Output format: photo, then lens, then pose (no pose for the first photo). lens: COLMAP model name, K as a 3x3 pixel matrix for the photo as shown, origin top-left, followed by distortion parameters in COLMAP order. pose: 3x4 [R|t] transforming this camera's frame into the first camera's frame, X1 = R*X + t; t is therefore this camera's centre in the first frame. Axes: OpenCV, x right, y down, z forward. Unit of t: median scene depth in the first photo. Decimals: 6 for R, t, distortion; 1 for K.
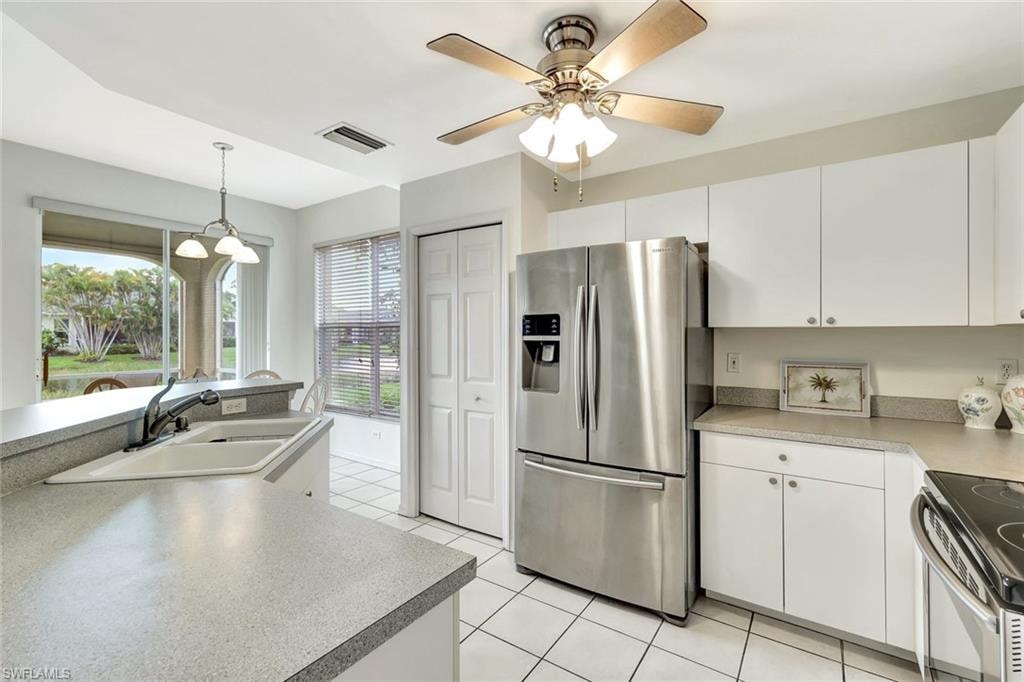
lens RADIAL K [[449.7, 0, 511.4], [0, 449.7, 332.4], [0, 0, 1]] dist [0.008229, 0.000086]
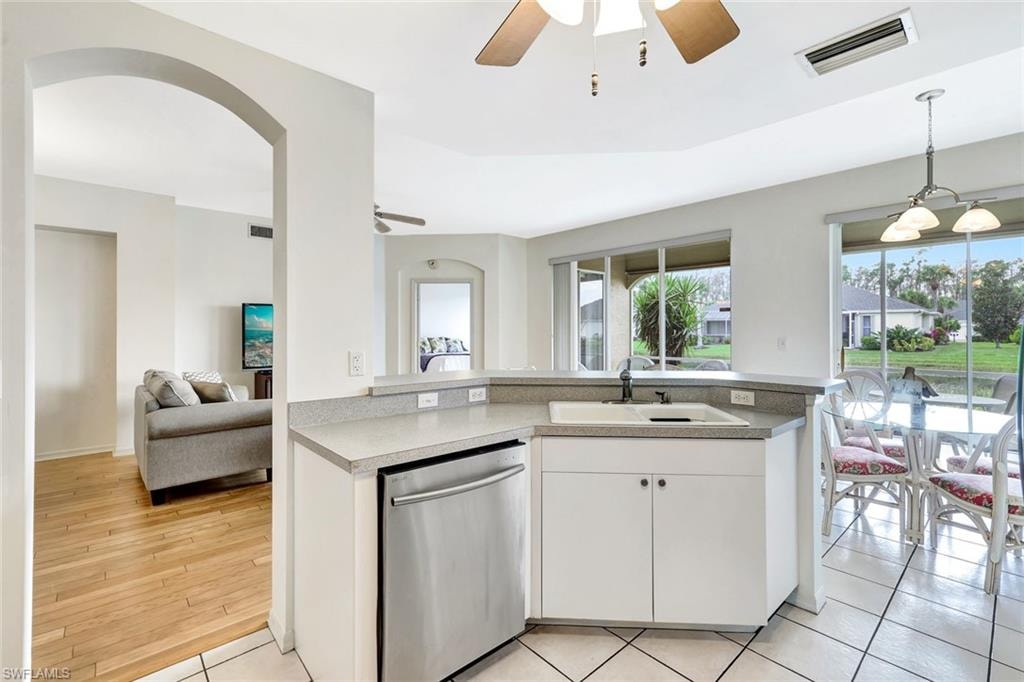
lens RADIAL K [[456.7, 0, 508.8], [0, 456.7, 326.9], [0, 0, 1]] dist [0.000052, 0.000264]
pose [[-0.241659, -0.003855, -0.970354, 0.523779], [0.002293, 0.999987, -0.004544, 0.005966], [0.970359, -0.003323, -0.241647, 0.736546]]
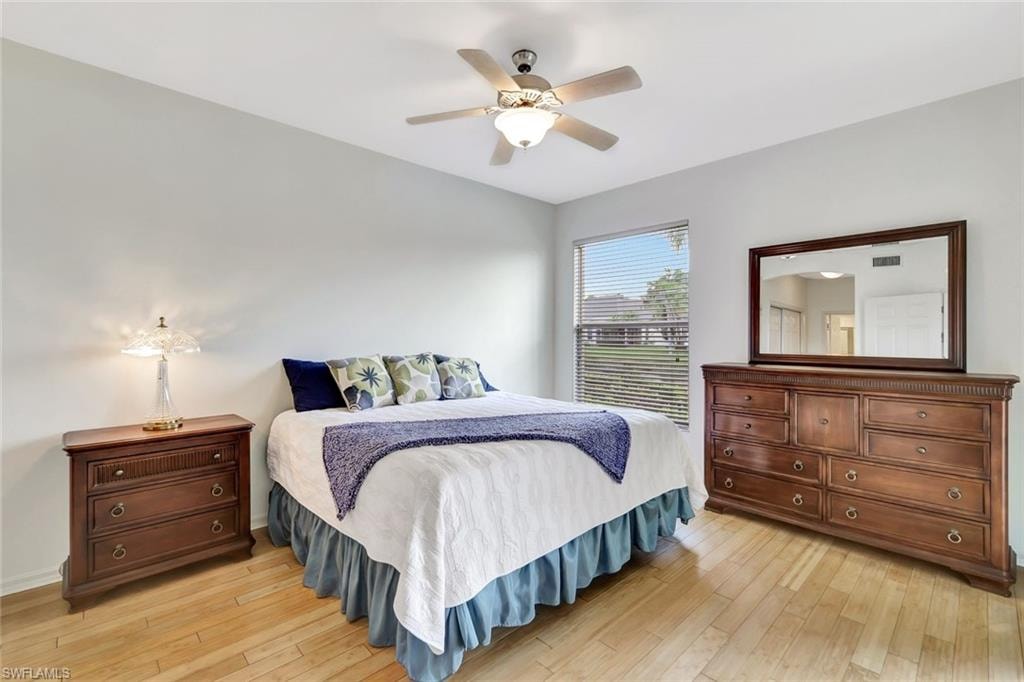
lens RADIAL K [[449.7, 0, 511.4], [0, 449.7, 332.4], [0, 0, 1]] dist [0.008229, 0.000086]
pose [[-0.195212, -0.006217, -0.980741, -2.368095], [-0.007055, 0.999963, -0.004934, 0.015105], [0.980736, 0.005956, -0.195248, -0.461086]]
